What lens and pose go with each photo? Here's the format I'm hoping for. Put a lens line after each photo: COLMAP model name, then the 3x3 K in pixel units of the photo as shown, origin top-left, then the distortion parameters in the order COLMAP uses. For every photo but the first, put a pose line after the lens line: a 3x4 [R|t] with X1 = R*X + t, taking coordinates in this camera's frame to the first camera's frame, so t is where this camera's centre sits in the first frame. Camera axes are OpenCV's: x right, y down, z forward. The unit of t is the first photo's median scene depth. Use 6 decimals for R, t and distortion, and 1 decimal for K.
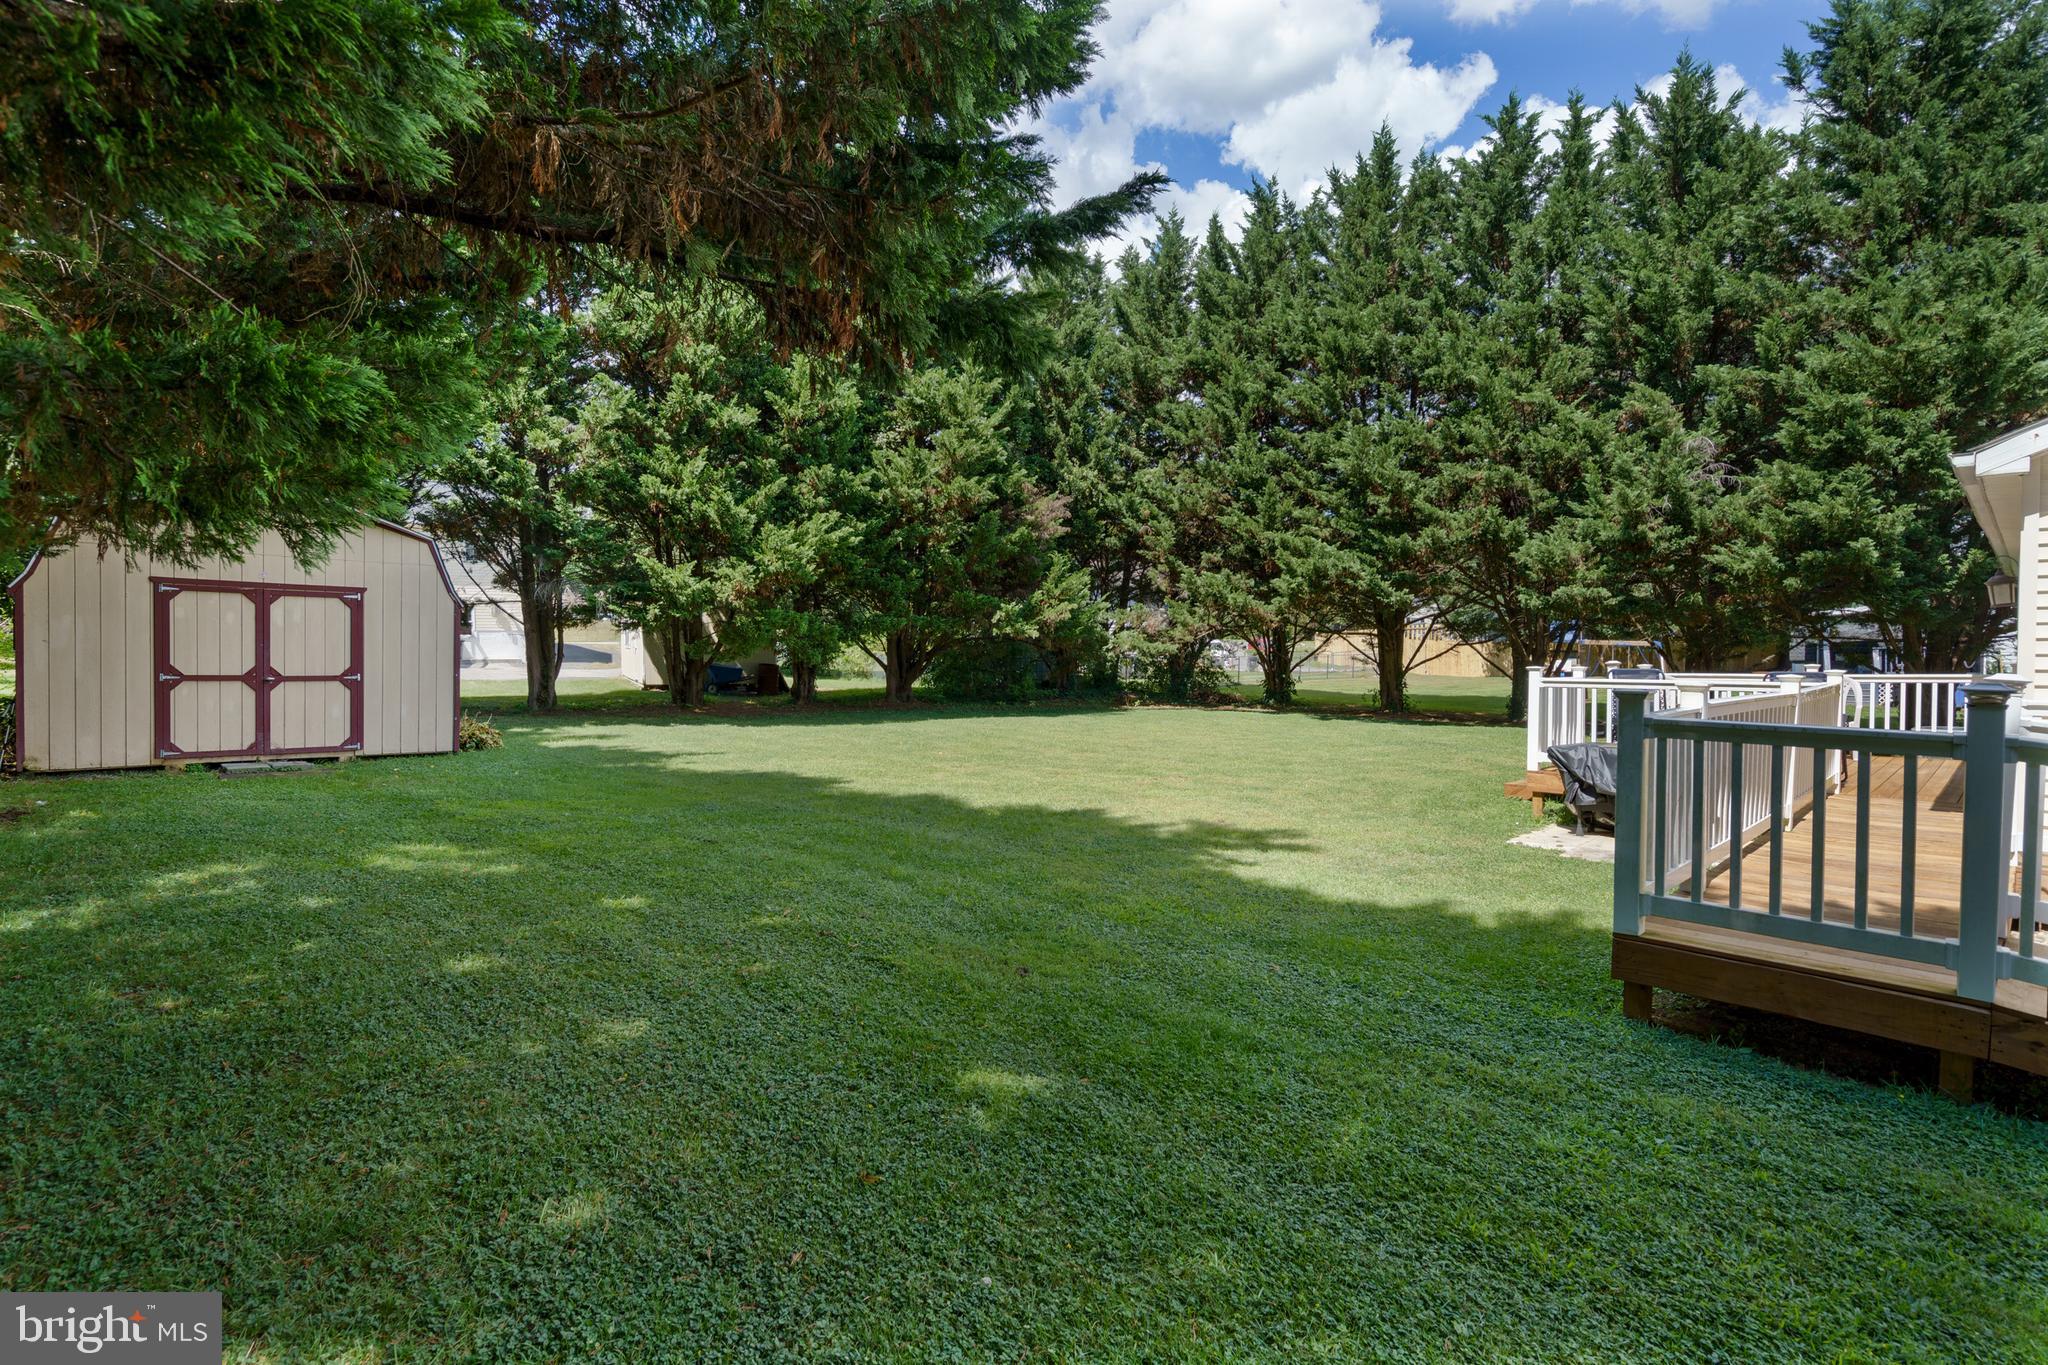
lens RADIAL K [[990.8, 0, 1024.0], [0, 990.8, 682.5], [0, 0, 1]] dist [-0.003297, -0.001302]
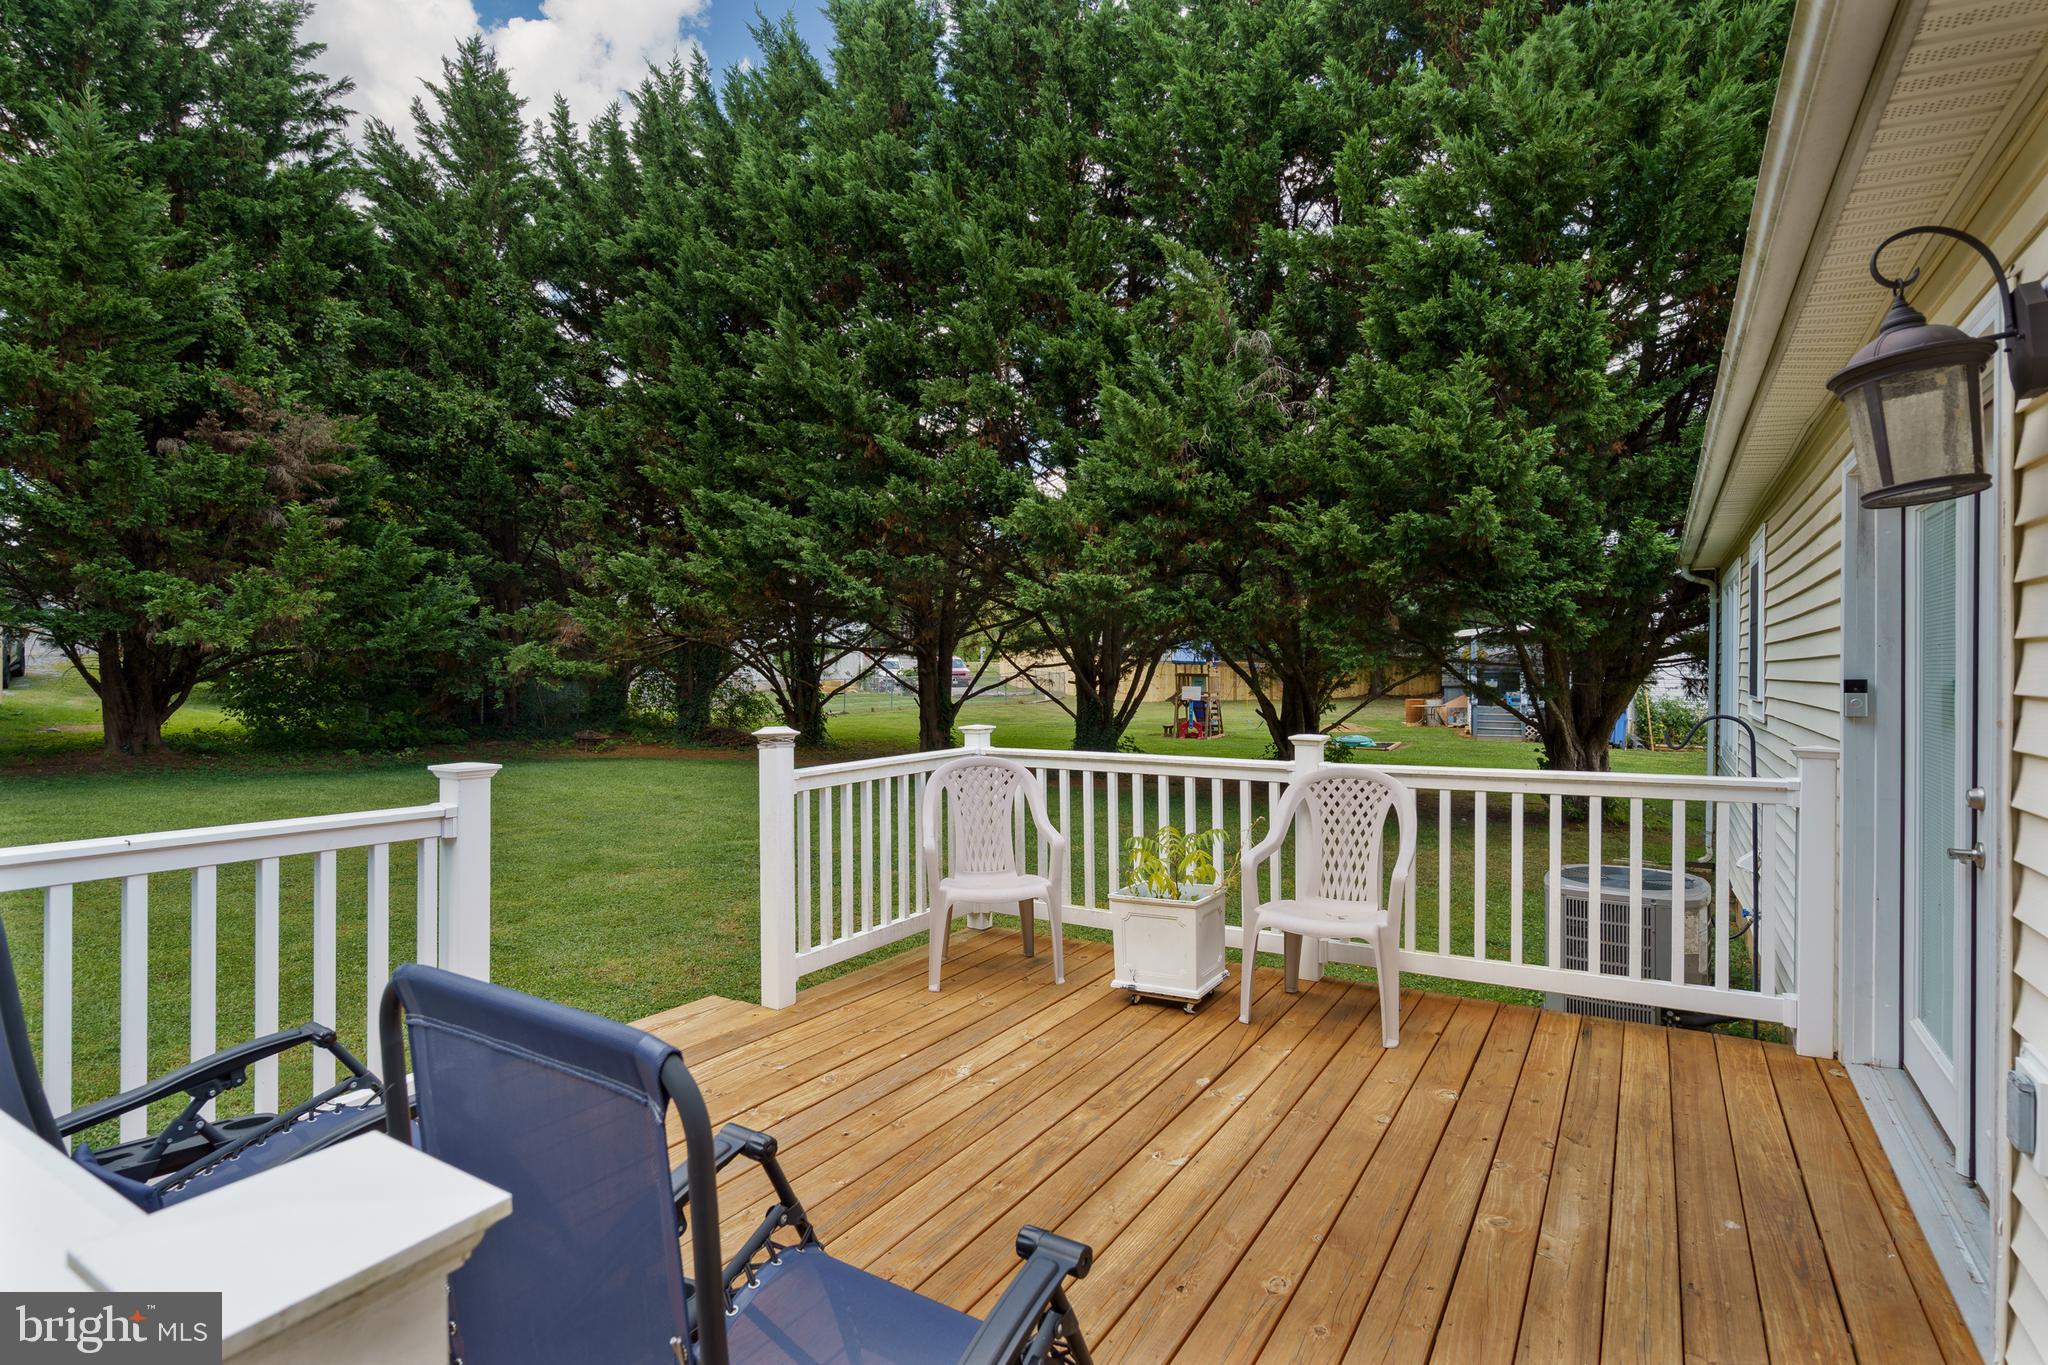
lens RADIAL K [[990.8, 0, 1024.0], [0, 990.8, 682.5], [0, 0, 1]] dist [-0.003297, -0.001302]
pose [[0.972671, 0.011591, 0.231900, 0.408612], [-0.005282, 0.999599, -0.027807, -0.013470], [-0.232129, 0.025822, 0.972342, 0.447537]]
